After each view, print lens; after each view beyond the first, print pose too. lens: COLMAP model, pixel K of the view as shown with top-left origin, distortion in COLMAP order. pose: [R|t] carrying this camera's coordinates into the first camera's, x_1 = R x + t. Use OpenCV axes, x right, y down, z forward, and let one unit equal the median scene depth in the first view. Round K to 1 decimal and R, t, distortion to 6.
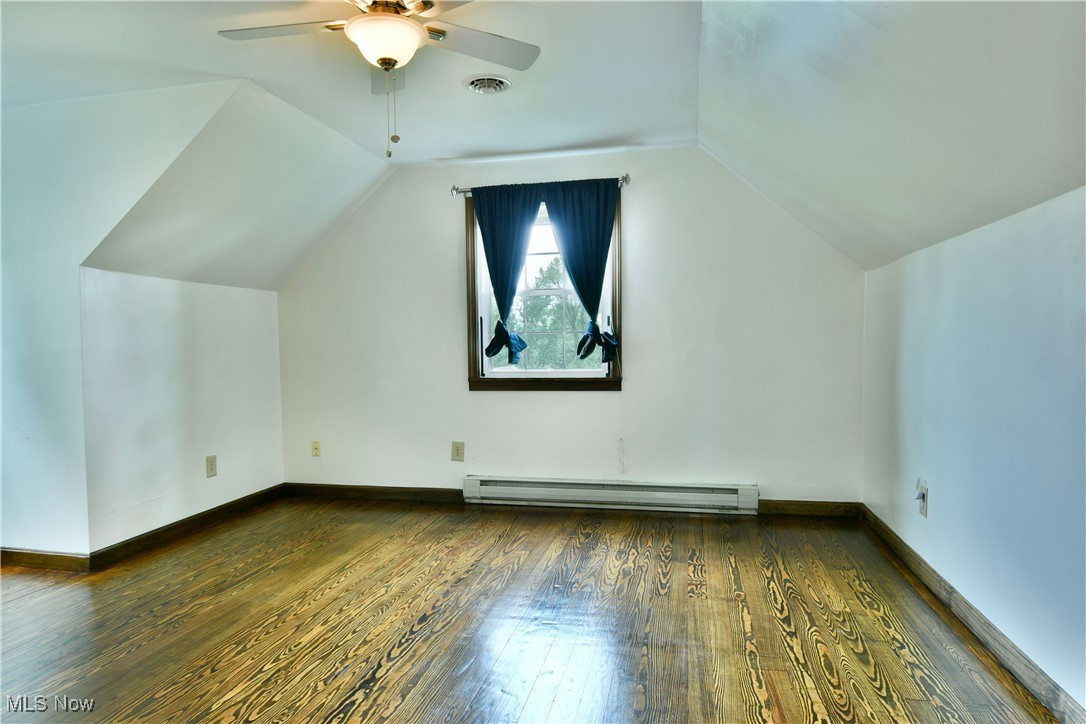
lens RADIAL K [[665.6, 0, 543.0], [0, 665.6, 362.0], [0, 0, 1]] dist [-0.007825, -0.001481]
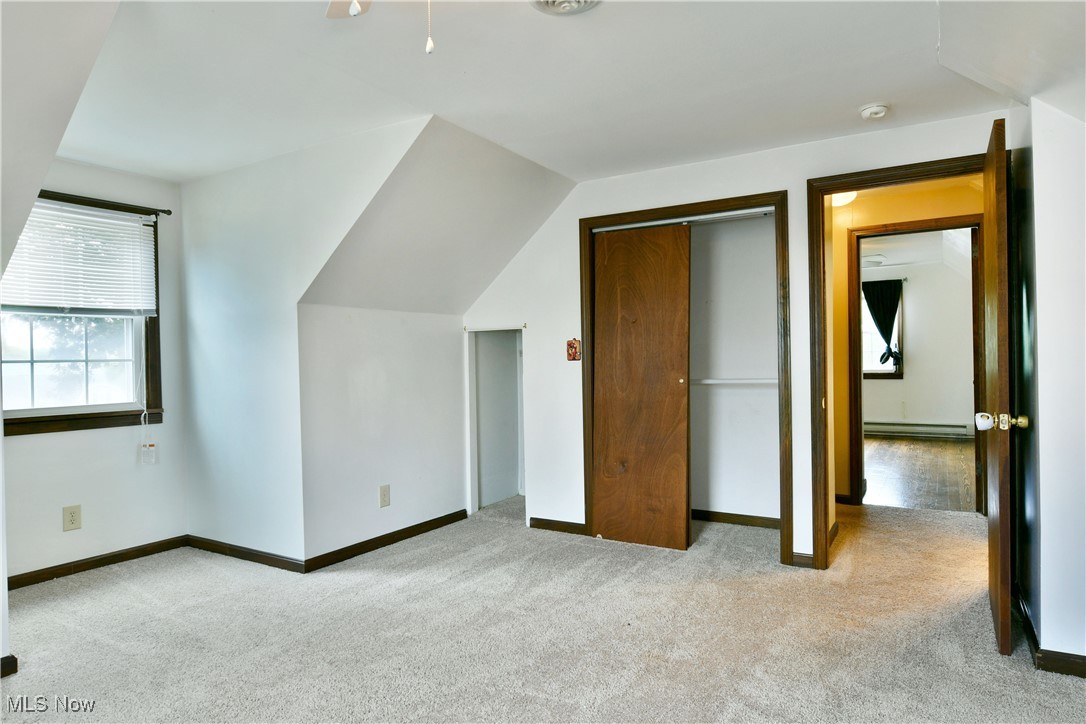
lens RADIAL K [[665.6, 0, 543.0], [0, 665.6, 362.0], [0, 0, 1]] dist [-0.007825, -0.001481]
pose [[0.948634, -0.003388, -0.316358, -0.303315], [-0.002275, 0.999844, -0.017531, 0.029655], [0.316368, 0.017350, 0.948478, -1.373901]]
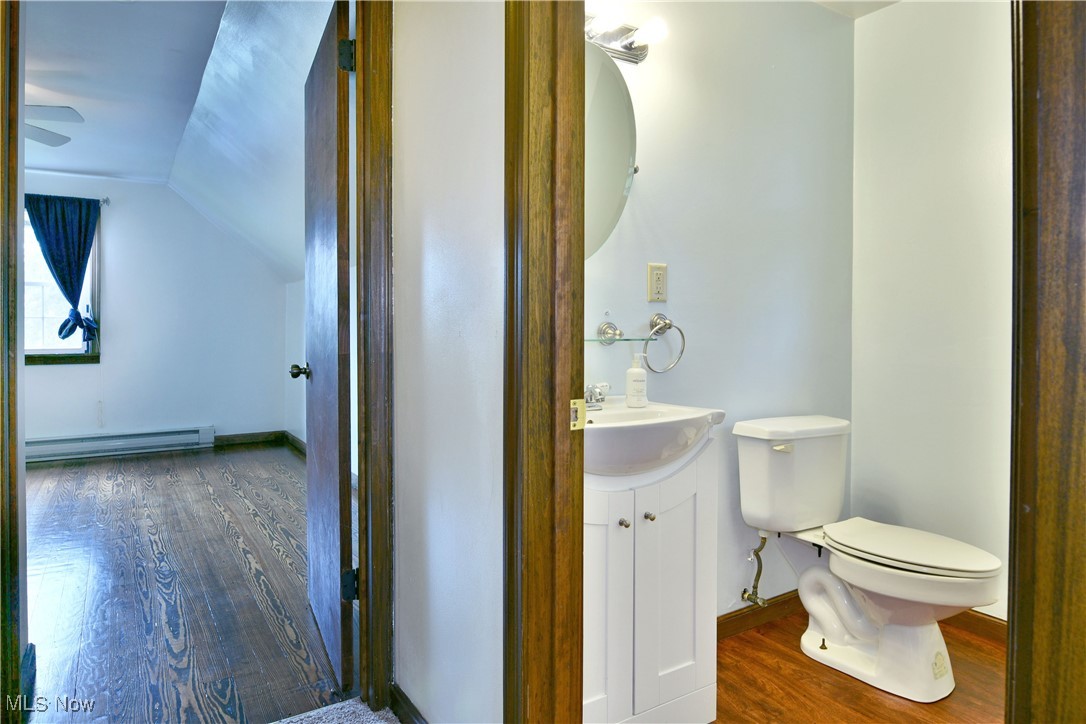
lens RADIAL K [[671.6, 0, 568.9], [0, 671.6, 337.6], [0, 0, 1]] dist [-0.013121, -0.001489]
pose [[0.687906, 0.003609, 0.725791, -0.198280], [0.012922, 0.999768, -0.017219, 0.027843], [-0.725685, 0.021223, 0.687700, -0.553265]]
